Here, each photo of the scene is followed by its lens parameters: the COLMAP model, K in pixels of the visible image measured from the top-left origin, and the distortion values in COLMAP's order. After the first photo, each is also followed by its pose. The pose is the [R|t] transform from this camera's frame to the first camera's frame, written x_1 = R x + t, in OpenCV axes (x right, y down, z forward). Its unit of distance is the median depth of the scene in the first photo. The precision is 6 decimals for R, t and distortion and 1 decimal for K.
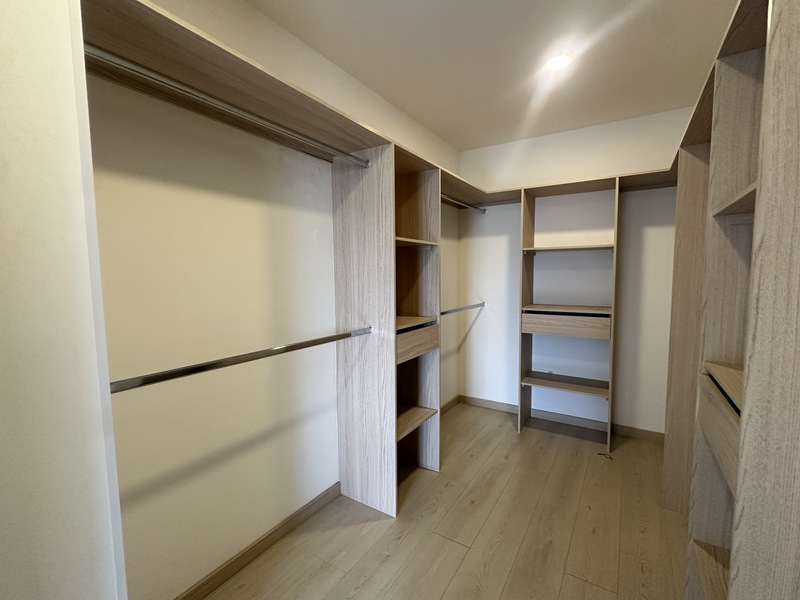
lens RADIAL K [[361.1, 0, 396.1], [0, 361.1, 302.0], [0, 0, 1]] dist [-0.003737, 0.001454]
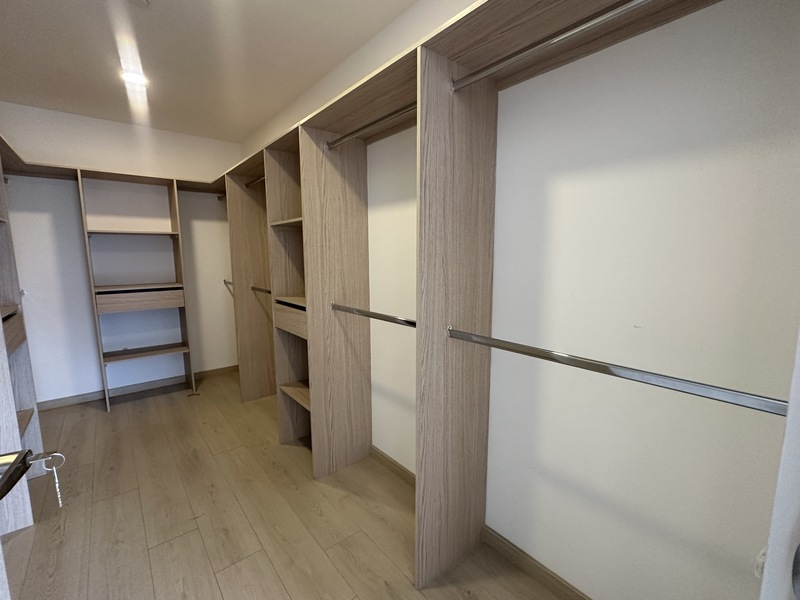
lens RADIAL K [[361.1, 0, 398.3], [0, 361.1, 296.9], [0, 0, 1]] dist [-0.003737, 0.001454]
pose [[0.325675, -0.113195, 0.938681, -0.321432], [0.081871, 0.992455, 0.091275, 0.013716], [-0.941931, 0.047125, 0.332485, -0.131387]]
